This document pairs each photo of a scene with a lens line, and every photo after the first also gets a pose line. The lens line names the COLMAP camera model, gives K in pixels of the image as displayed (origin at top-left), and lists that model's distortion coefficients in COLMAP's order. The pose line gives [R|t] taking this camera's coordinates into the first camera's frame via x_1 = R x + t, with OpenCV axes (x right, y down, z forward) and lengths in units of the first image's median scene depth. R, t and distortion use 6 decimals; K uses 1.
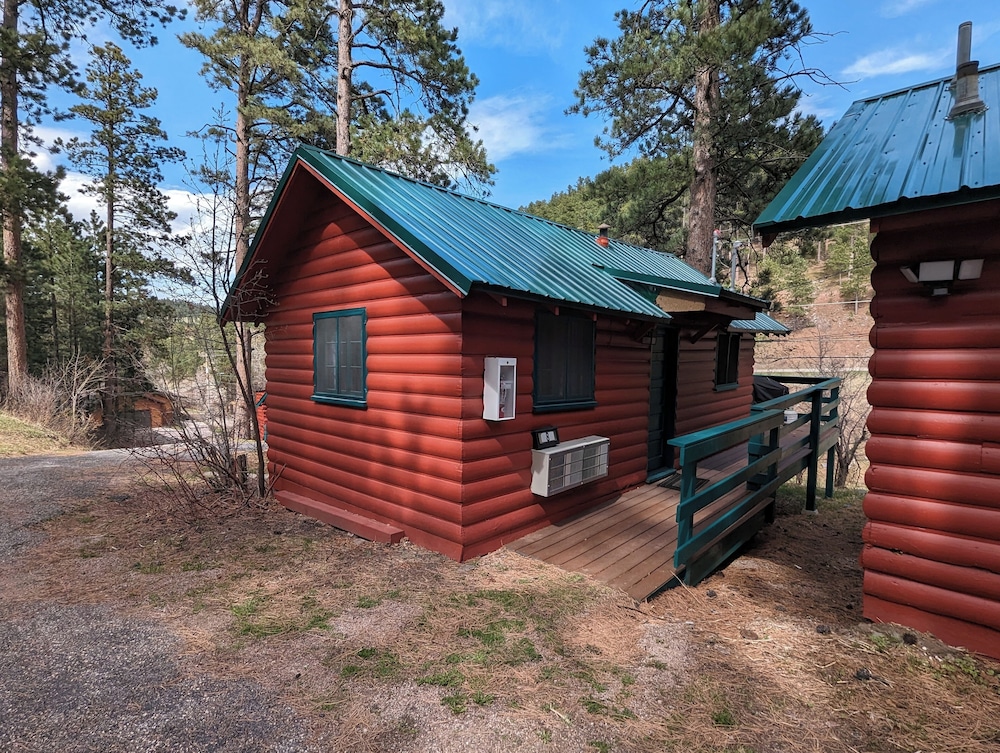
lens RADIAL K [[509.8, 0, 500.0], [0, 509.8, 376.5], [0, 0, 1]] dist [-0.002854, -0.001002]
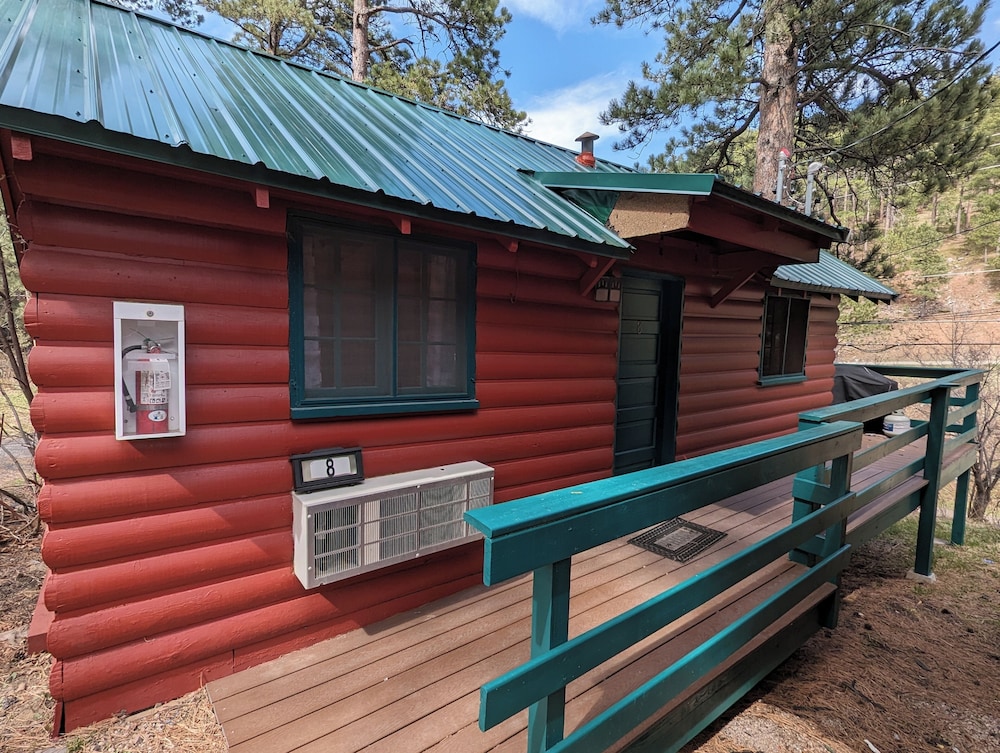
lens RADIAL K [[509.8, 0, 500.0], [0, 509.8, 376.5], [0, 0, 1]] dist [-0.002854, -0.001002]
pose [[0.985628, 0.017331, -0.168037, 0.188112], [-0.013570, 0.999632, 0.023509, 0.006433], [0.168382, -0.020891, 0.985500, 0.283910]]
